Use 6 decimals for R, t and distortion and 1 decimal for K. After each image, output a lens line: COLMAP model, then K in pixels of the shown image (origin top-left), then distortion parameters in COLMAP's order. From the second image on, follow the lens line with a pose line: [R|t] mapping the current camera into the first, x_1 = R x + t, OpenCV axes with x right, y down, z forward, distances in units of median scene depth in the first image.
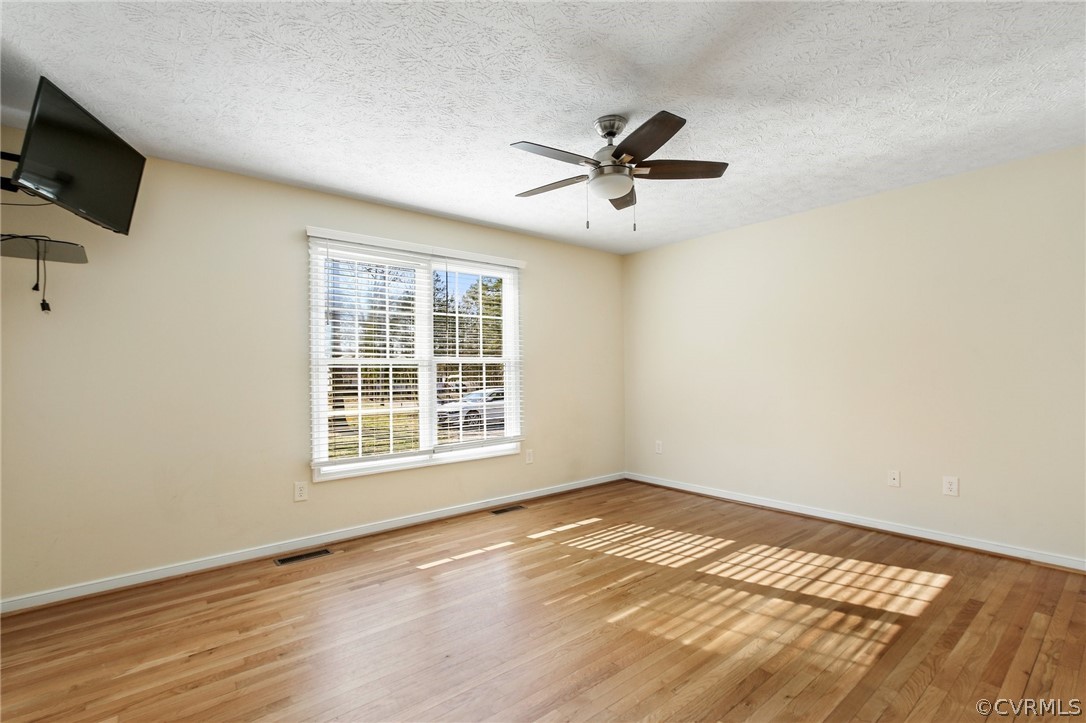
lens RADIAL K [[496.9, 0, 542.4], [0, 496.9, 365.5], [0, 0, 1]] dist [-0.003760, 0.003873]
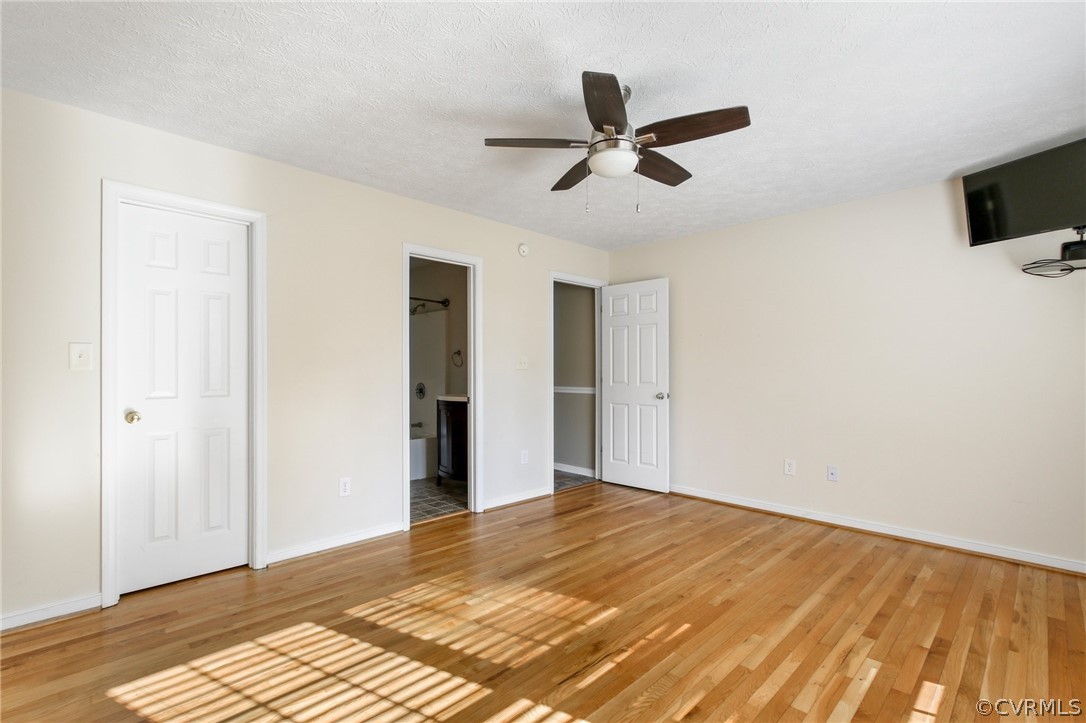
lens RADIAL K [[496.9, 0, 543.8], [0, 496.9, 366.3], [0, 0, 1]] dist [-0.003760, 0.003873]
pose [[-0.996626, 0.008190, -0.081668, 0.348157], [0.009752, 0.999777, -0.018745, 0.022998], [0.081496, -0.019478, -0.996483, 1.936990]]
